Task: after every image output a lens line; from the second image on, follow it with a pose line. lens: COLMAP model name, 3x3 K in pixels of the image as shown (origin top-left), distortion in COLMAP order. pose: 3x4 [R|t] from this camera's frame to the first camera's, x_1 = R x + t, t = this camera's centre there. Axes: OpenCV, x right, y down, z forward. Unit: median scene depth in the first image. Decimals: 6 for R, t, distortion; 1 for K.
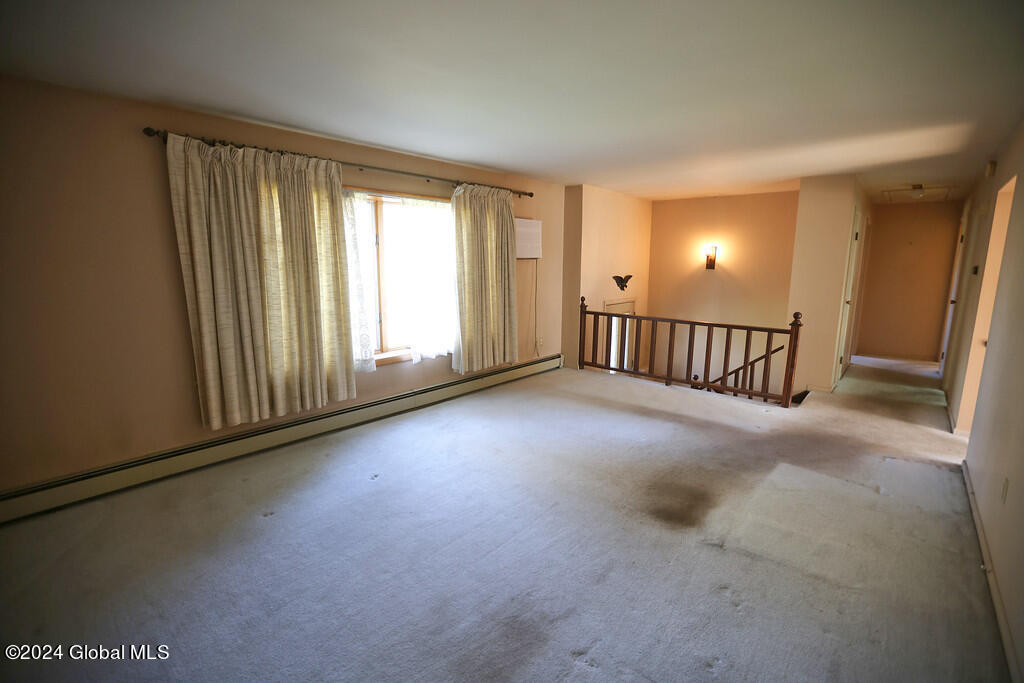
lens RADIAL K [[461.4, 0, 505.3], [0, 461.4, 338.8], [0, 0, 1]] dist [-0.061097, 0.021209]
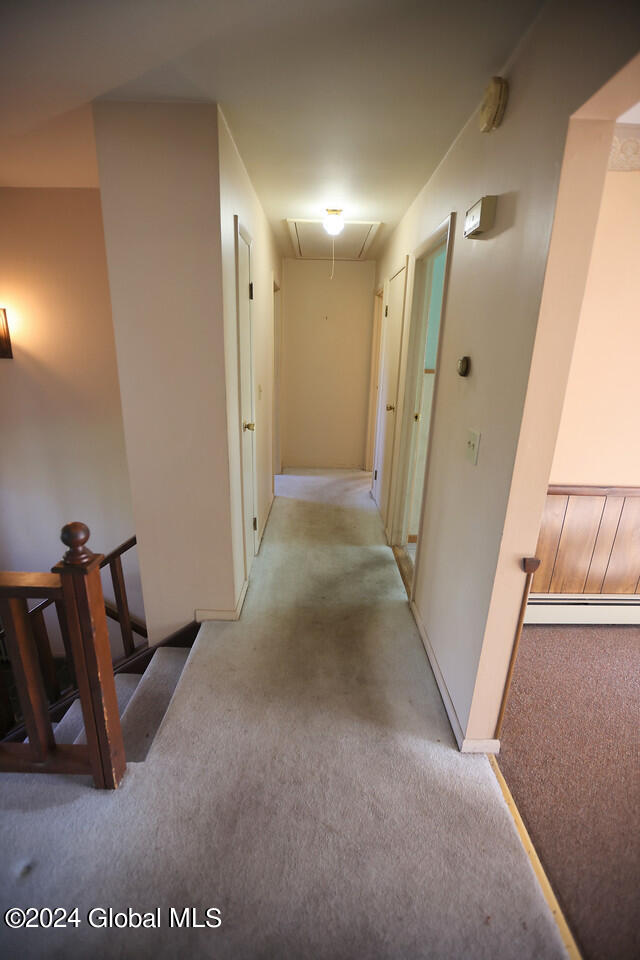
lens RADIAL K [[432.6, 0, 320.0], [0, 432.6, 480.0], [0, 0, 1]] dist [-0.061097, 0.021209]
pose [[0.738570, -0.185969, 0.648020, 0.598689], [0.089794, 0.979773, 0.178834, -0.121280], [-0.668170, -0.073893, 0.740330, 0.701734]]
